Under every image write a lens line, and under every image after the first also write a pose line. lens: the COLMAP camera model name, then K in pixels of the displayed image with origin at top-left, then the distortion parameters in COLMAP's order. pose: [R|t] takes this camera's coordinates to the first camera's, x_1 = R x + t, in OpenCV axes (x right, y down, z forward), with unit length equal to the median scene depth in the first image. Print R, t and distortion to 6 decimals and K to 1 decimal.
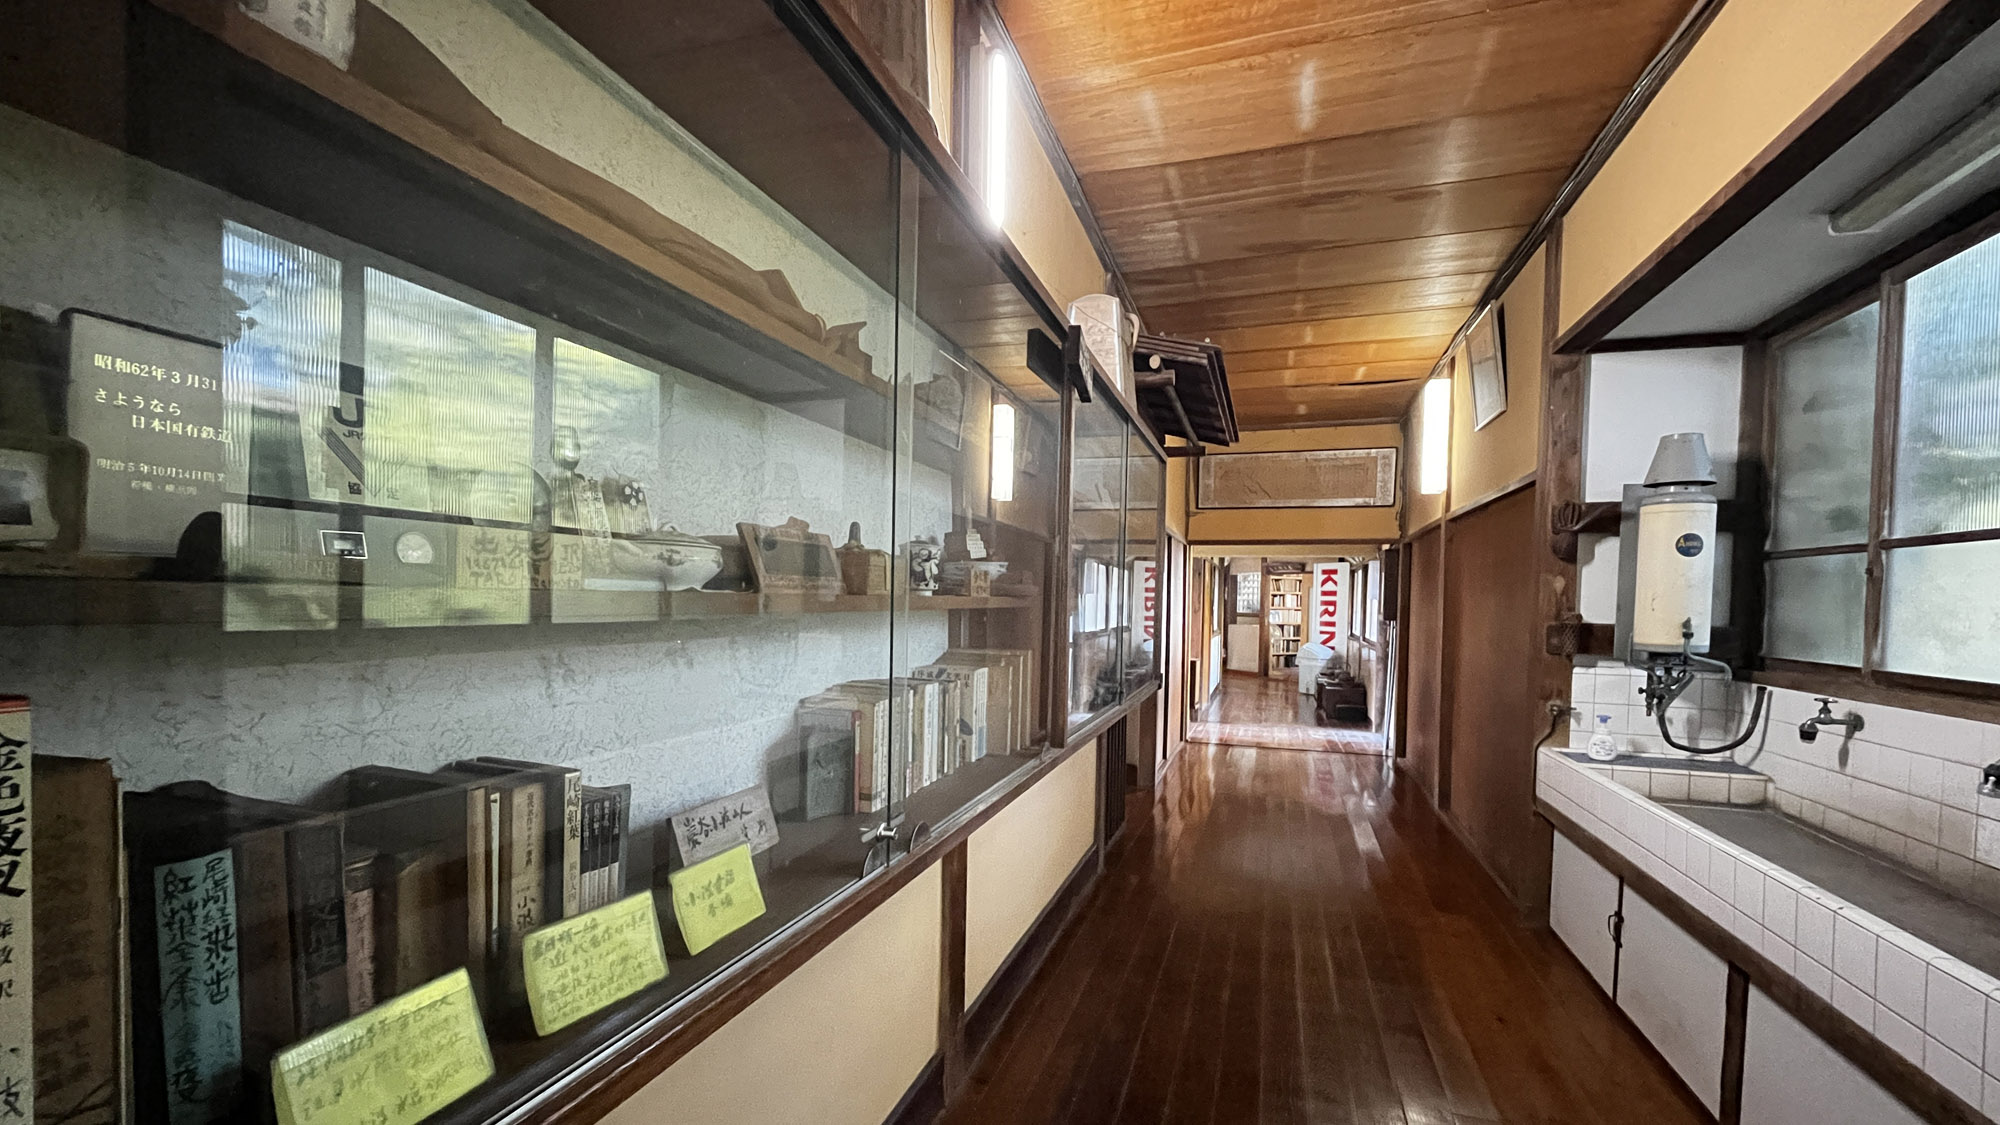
lens RADIAL K [[810.9, 0, 999.0], [0, 810.9, 623.5], [0, 0, 1]] dist [0.005006, 0.000387]
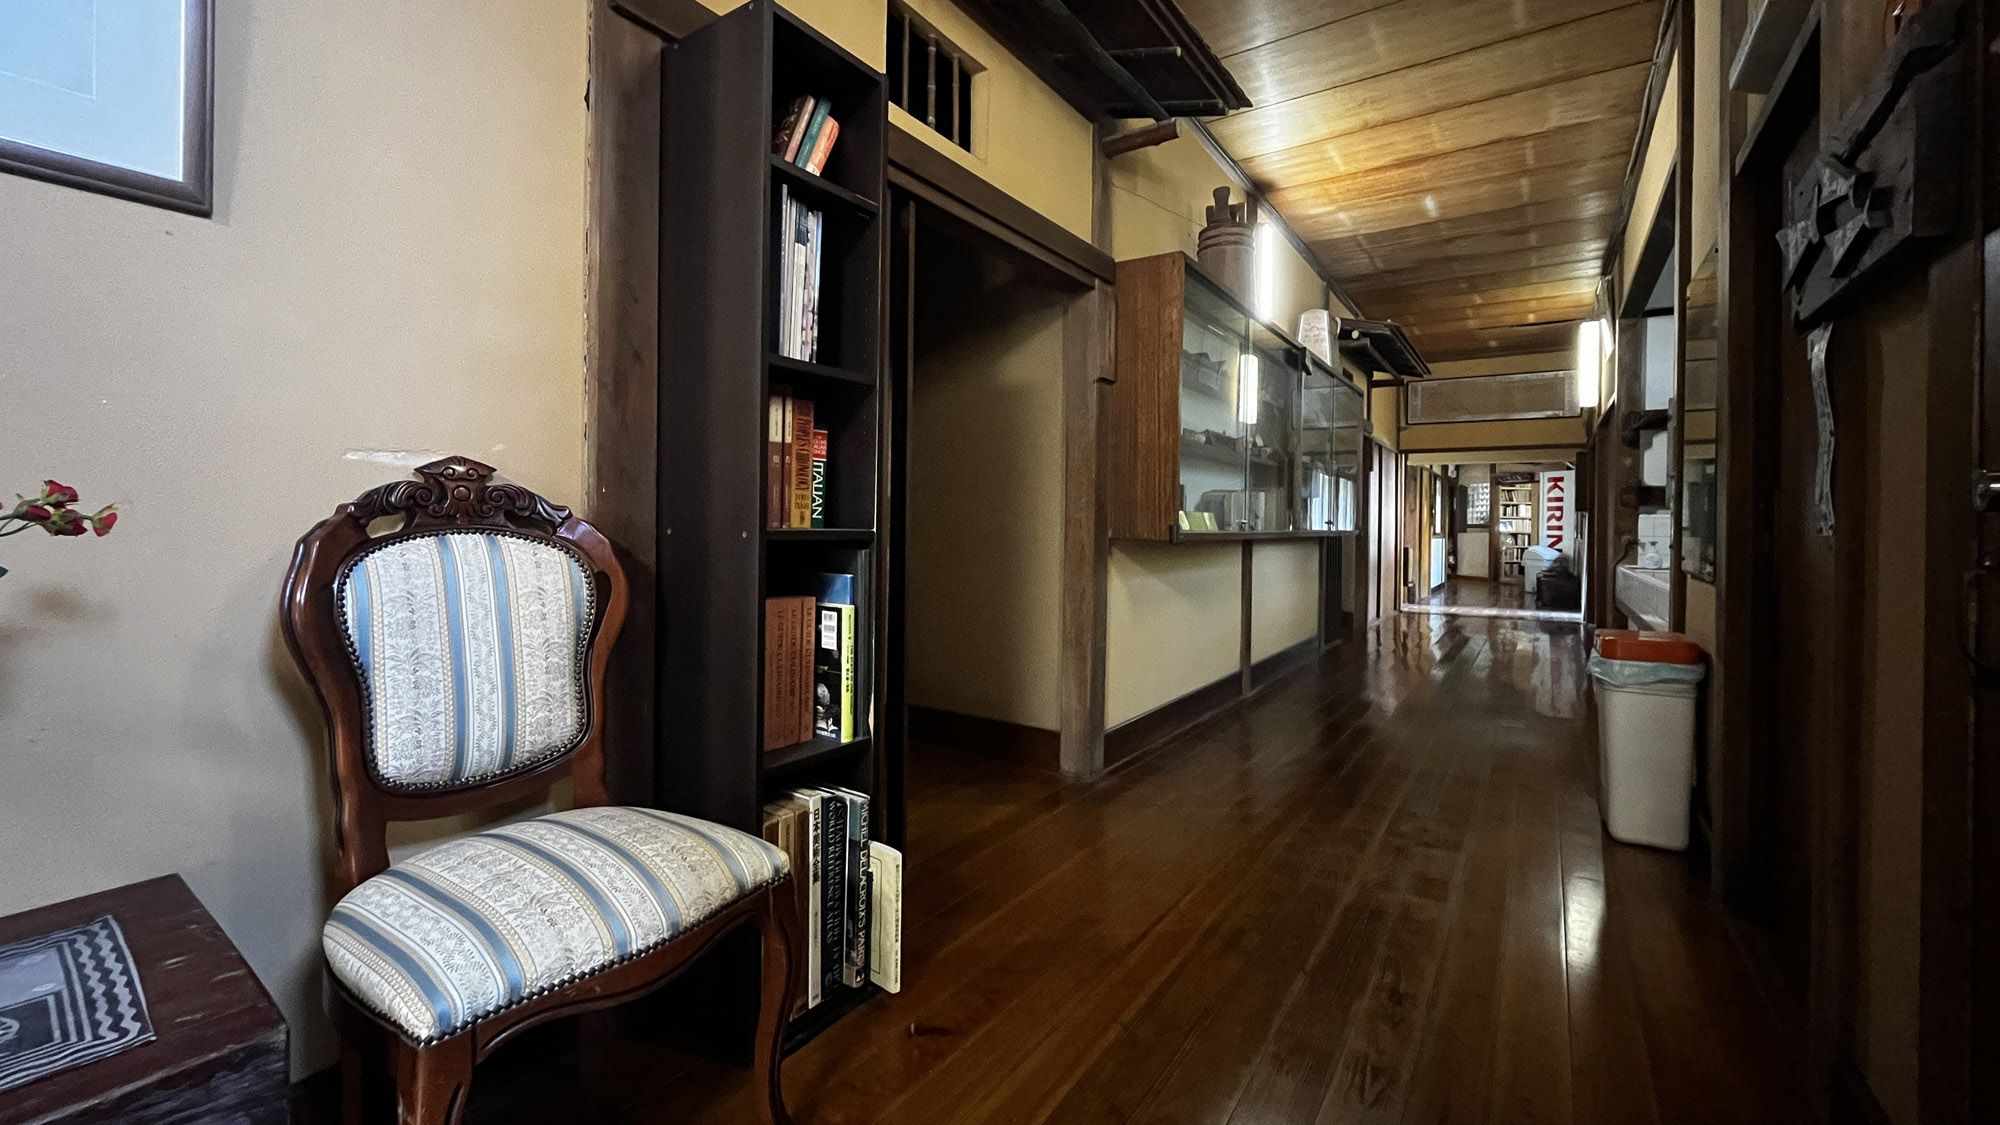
lens RADIAL K [[810.9, 0, 1002.9], [0, 810.9, 531.0], [0, 0, 1]] dist [0.005006, 0.000387]
pose [[0.966093, -0.001276, -0.258191, -0.040874], [-0.005294, 0.999680, -0.024749, 0.066595], [0.258140, 0.025277, 0.965777, -0.428253]]
